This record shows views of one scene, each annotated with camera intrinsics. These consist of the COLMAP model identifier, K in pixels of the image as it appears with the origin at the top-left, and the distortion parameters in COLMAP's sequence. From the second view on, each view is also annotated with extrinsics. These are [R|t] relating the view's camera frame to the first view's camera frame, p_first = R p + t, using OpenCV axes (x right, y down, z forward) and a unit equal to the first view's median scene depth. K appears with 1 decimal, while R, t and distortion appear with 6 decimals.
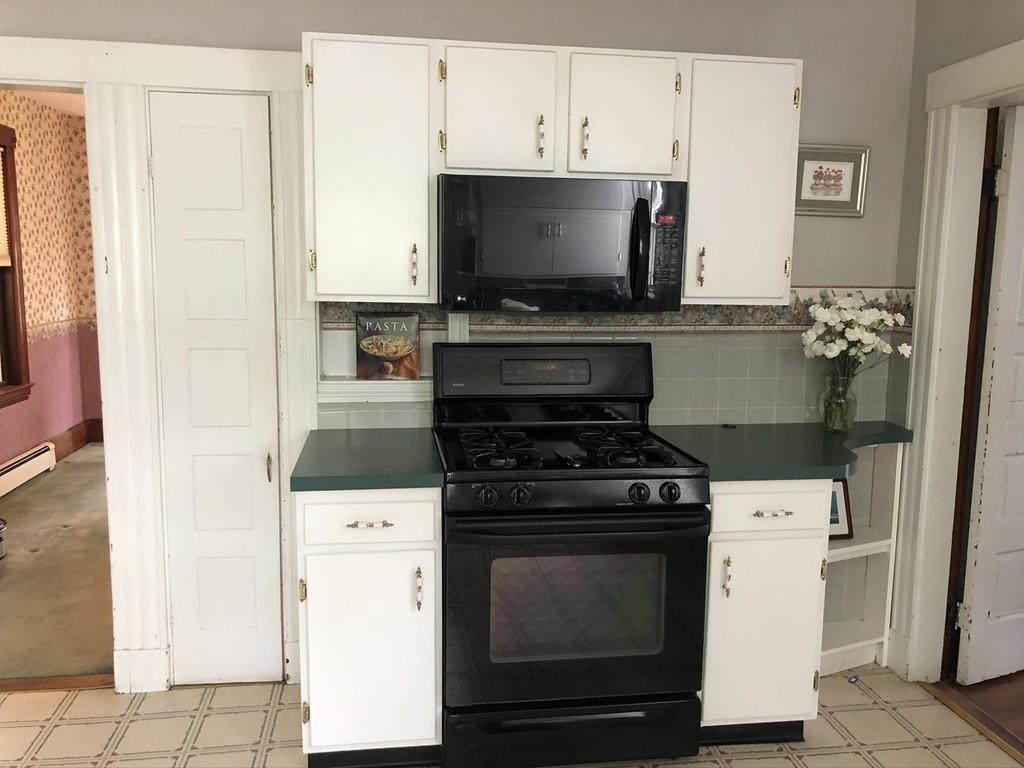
lens RADIAL K [[861.3, 0, 512.1], [0, 861.3, 391.1], [0, 0, 1]] dist [0.029319, -0.026239]
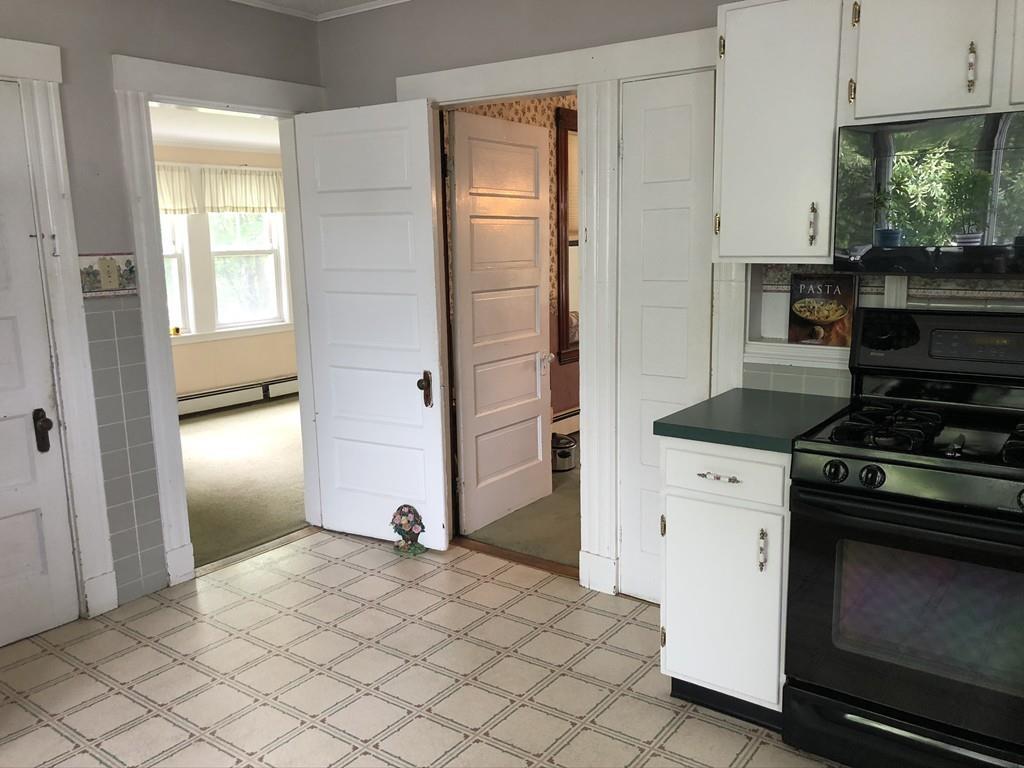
lens RADIAL K [[861.3, 0, 483.7], [0, 861.3, 388.9], [0, 0, 1]] dist [0.029319, -0.026239]
pose [[0.686976, 0.101207, -0.719598, 0.310501], [-0.075036, 0.994840, 0.068284, -0.001857], [0.722796, 0.007087, 0.691025, 0.057544]]
